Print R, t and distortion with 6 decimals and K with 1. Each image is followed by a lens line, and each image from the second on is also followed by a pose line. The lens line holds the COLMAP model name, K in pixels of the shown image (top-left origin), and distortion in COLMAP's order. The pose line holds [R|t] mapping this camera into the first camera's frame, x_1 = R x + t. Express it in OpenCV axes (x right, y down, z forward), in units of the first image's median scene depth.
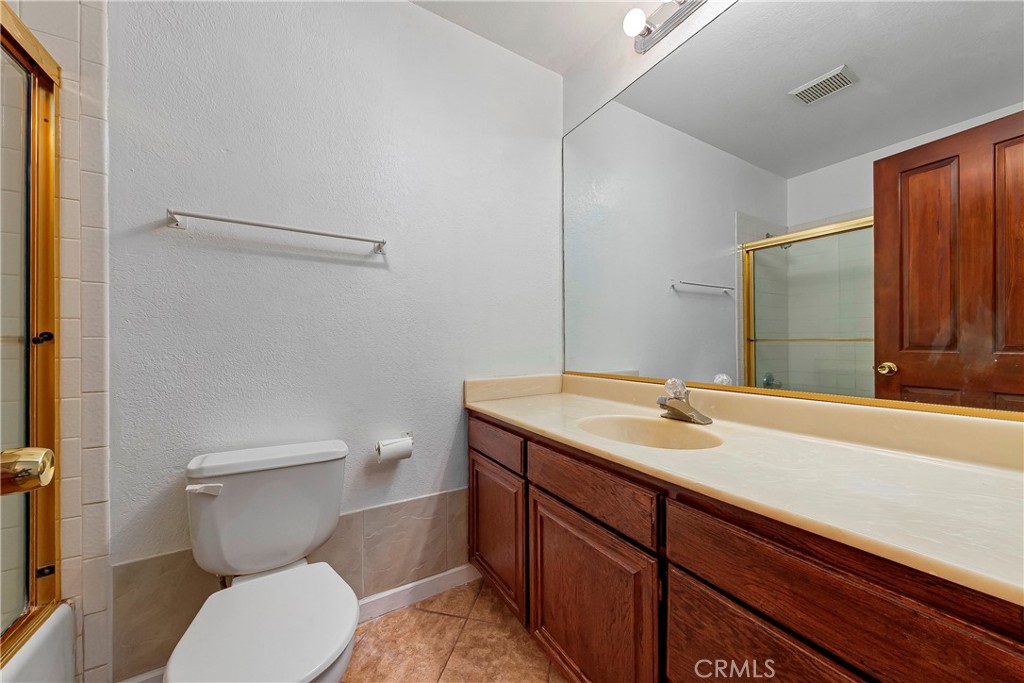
lens RADIAL K [[381.5, 0, 512.4], [0, 381.5, 344.3], [0, 0, 1]] dist [0.005385, -0.000307]
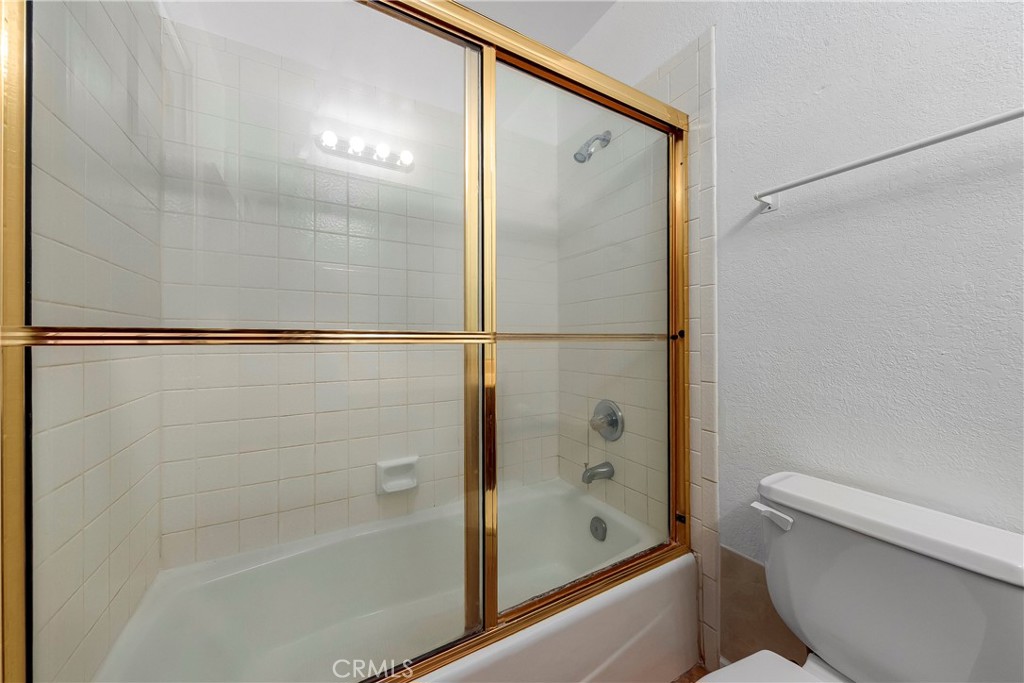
lens RADIAL K [[357.5, 0, 510.4], [0, 357.5, 339.2], [0, 0, 1]] dist [-0.000692, 0.000043]
pose [[-0.012869, -0.003369, -0.999912, -0.024960], [0.003101, 0.999989, -0.003409, -0.000427], [0.999912, -0.003145, -0.012859, 0.431335]]
